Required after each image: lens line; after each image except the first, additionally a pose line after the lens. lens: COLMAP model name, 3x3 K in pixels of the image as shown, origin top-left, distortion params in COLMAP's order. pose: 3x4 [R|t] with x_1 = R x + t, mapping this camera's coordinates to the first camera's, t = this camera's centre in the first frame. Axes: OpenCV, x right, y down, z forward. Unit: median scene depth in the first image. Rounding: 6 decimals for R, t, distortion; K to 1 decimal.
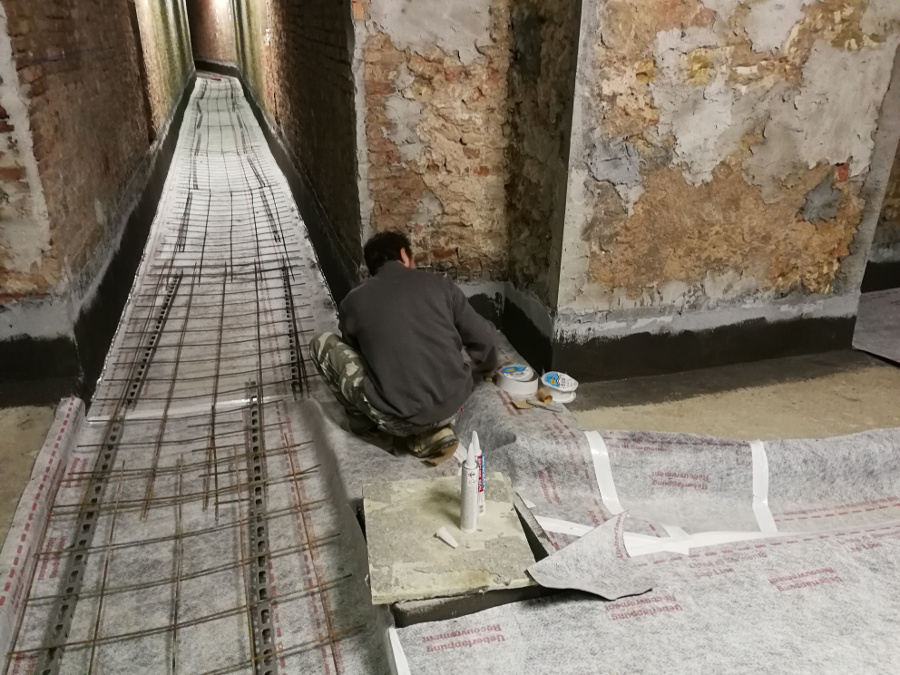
lens RADIAL K [[728.5, 0, 454.9], [0, 728.5, 335.2], [0, 0, 1]] dist [0.067134, -0.072267]
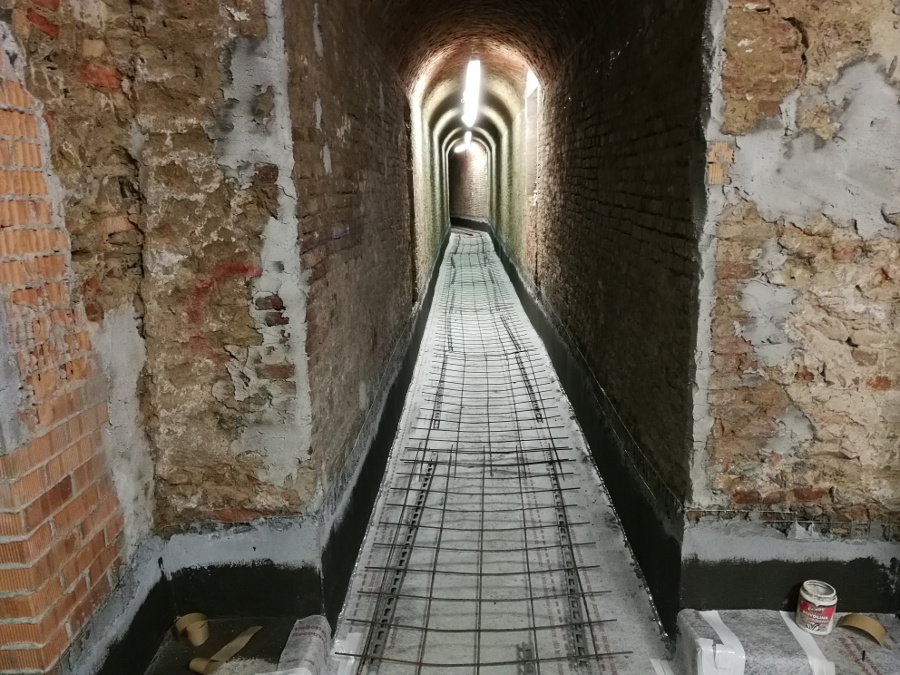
lens RADIAL K [[728.5, 0, 454.9], [0, 728.5, 335.2], [0, 0, 1]] dist [0.067134, -0.072267]
pose [[0.954586, 0.032427, -0.296167, -0.134797], [-0.087303, 0.980869, -0.173996, -0.109596], [0.284859, 0.191951, 0.939154, 0.220390]]
